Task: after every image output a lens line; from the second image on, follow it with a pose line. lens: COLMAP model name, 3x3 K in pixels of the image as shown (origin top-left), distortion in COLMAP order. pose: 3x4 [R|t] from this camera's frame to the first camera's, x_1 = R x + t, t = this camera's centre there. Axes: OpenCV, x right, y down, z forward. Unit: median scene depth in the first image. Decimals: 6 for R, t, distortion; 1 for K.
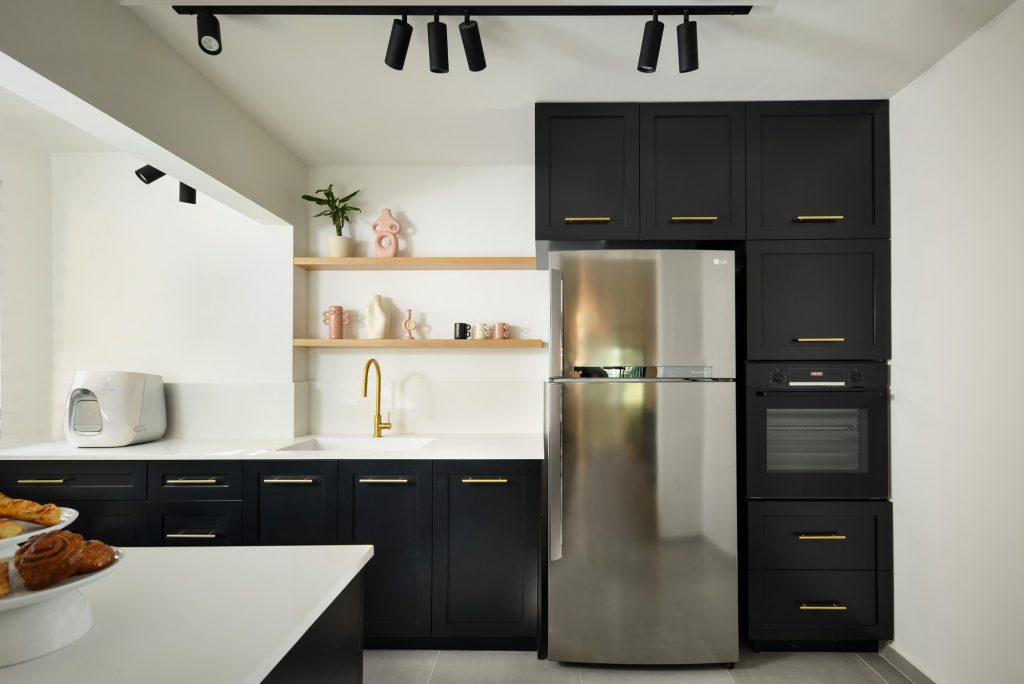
lens RADIAL K [[1804.9, 0, 512.0], [0, 1804.9, 342.0], [0, 0, 1]] dist [-0.111762, -0.074161]
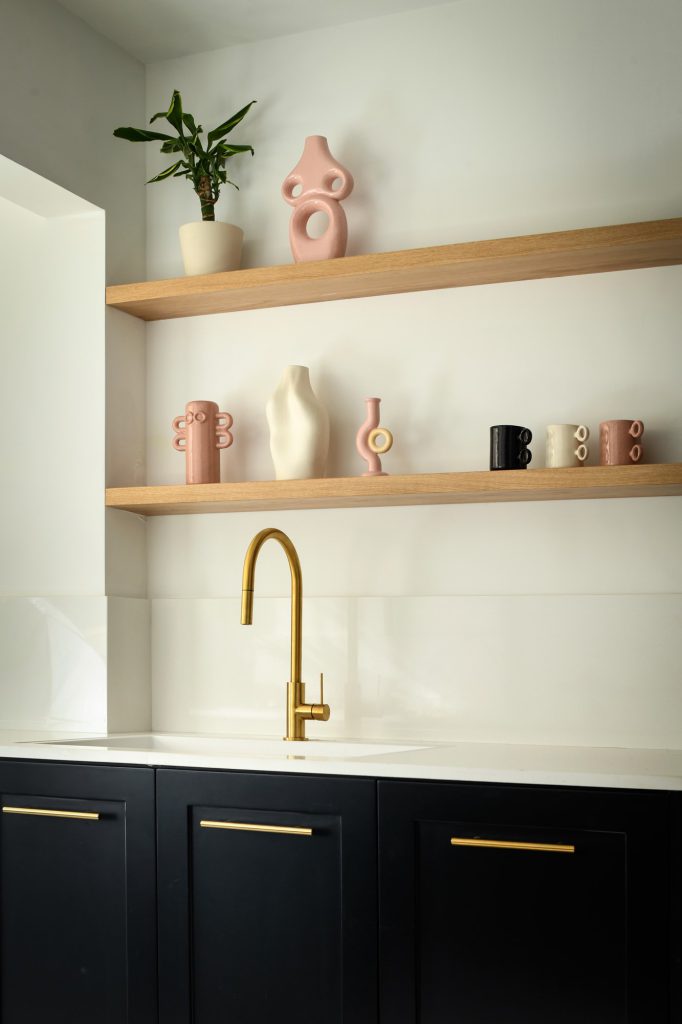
lens RADIAL K [[1804.9, 0, 341.0], [0, 1804.9, 512.0], [0, 0, 1]] dist [-0.111762, -0.074161]
pose [[0.859325, -0.035700, -0.510182, 0.126270], [0.017627, 0.999035, -0.040218, 0.020375], [0.511126, 0.025567, 0.859126, 0.680262]]
